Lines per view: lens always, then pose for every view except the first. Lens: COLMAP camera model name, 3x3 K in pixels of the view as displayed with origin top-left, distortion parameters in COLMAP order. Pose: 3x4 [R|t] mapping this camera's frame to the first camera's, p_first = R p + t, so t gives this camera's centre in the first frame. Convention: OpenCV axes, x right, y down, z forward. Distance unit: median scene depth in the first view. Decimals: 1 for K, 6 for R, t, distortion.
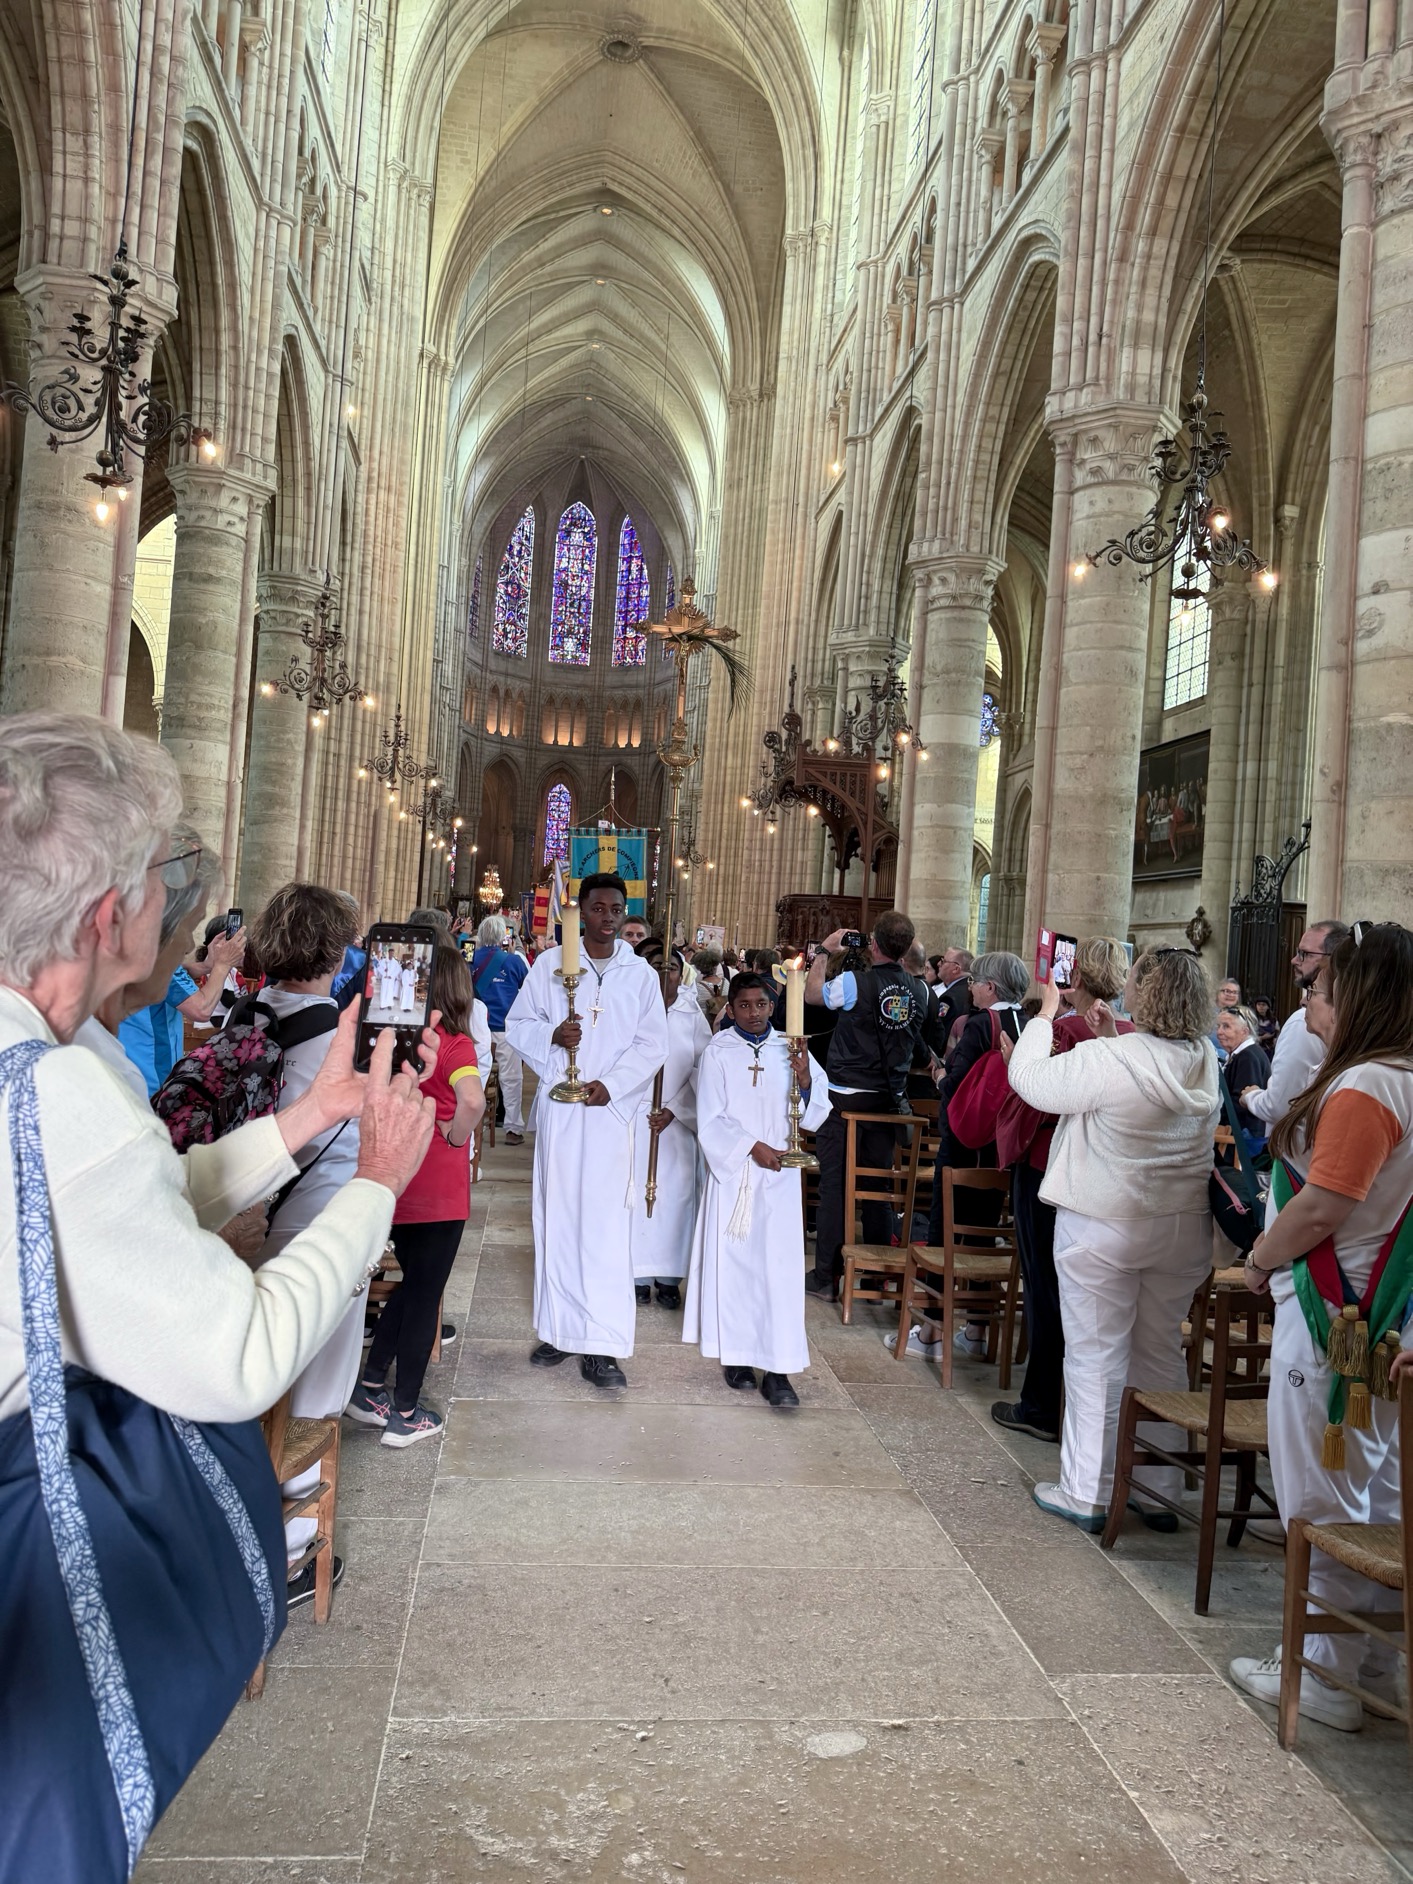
lens RADIAL K [[1331.1, 0, 710.2], [0, 1331.1, 947.6], [0, 0, 1]] dist [0.037532, -0.073740]
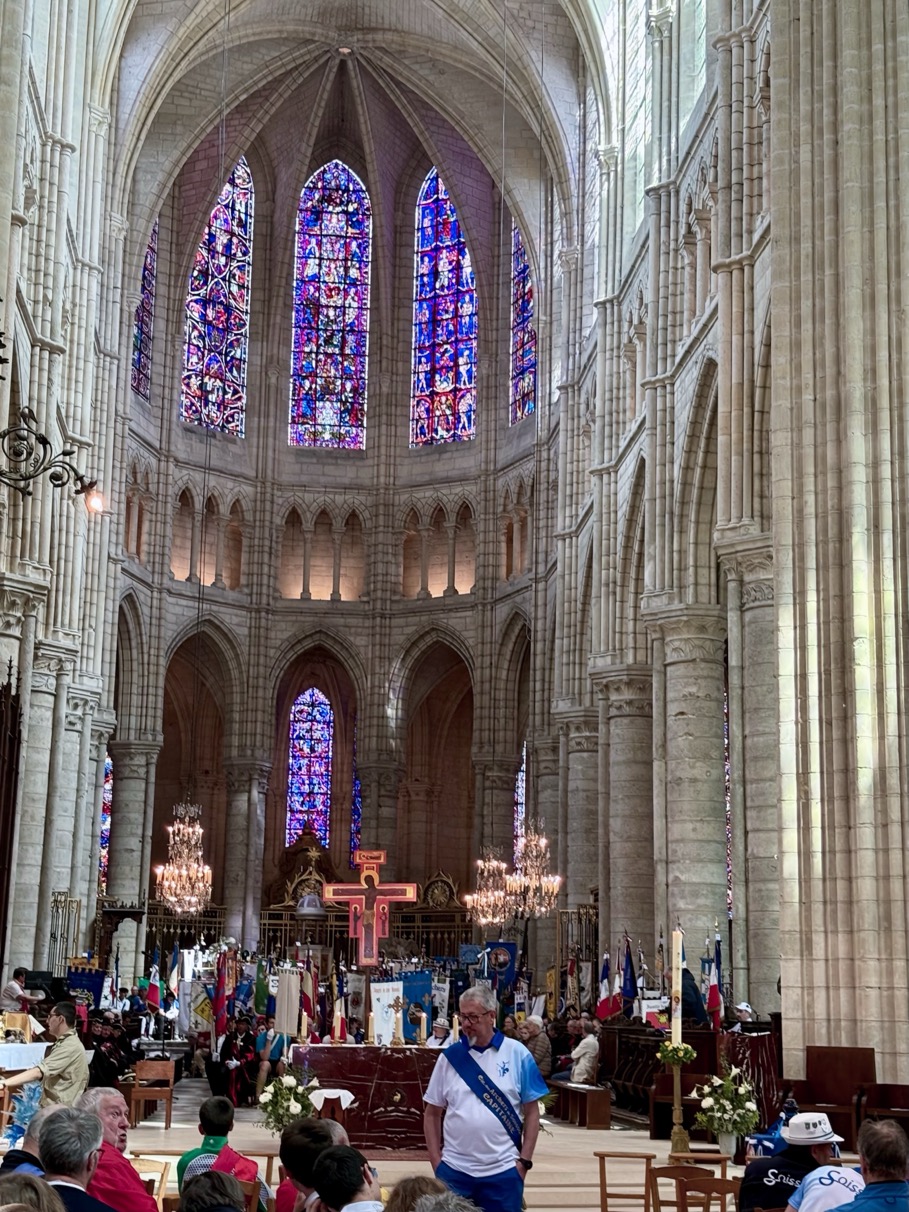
lens RADIAL K [[1792.3, 0, 458.4], [0, 1792.3, 630.6], [0, 0, 1]] dist [0.127162, -0.135152]
pose [[0.998813, -0.048204, -0.007044, -0.165231], [0.045852, 0.979069, -0.198297, -0.003281], [0.016455, 0.197738, 0.980117, 1.016705]]
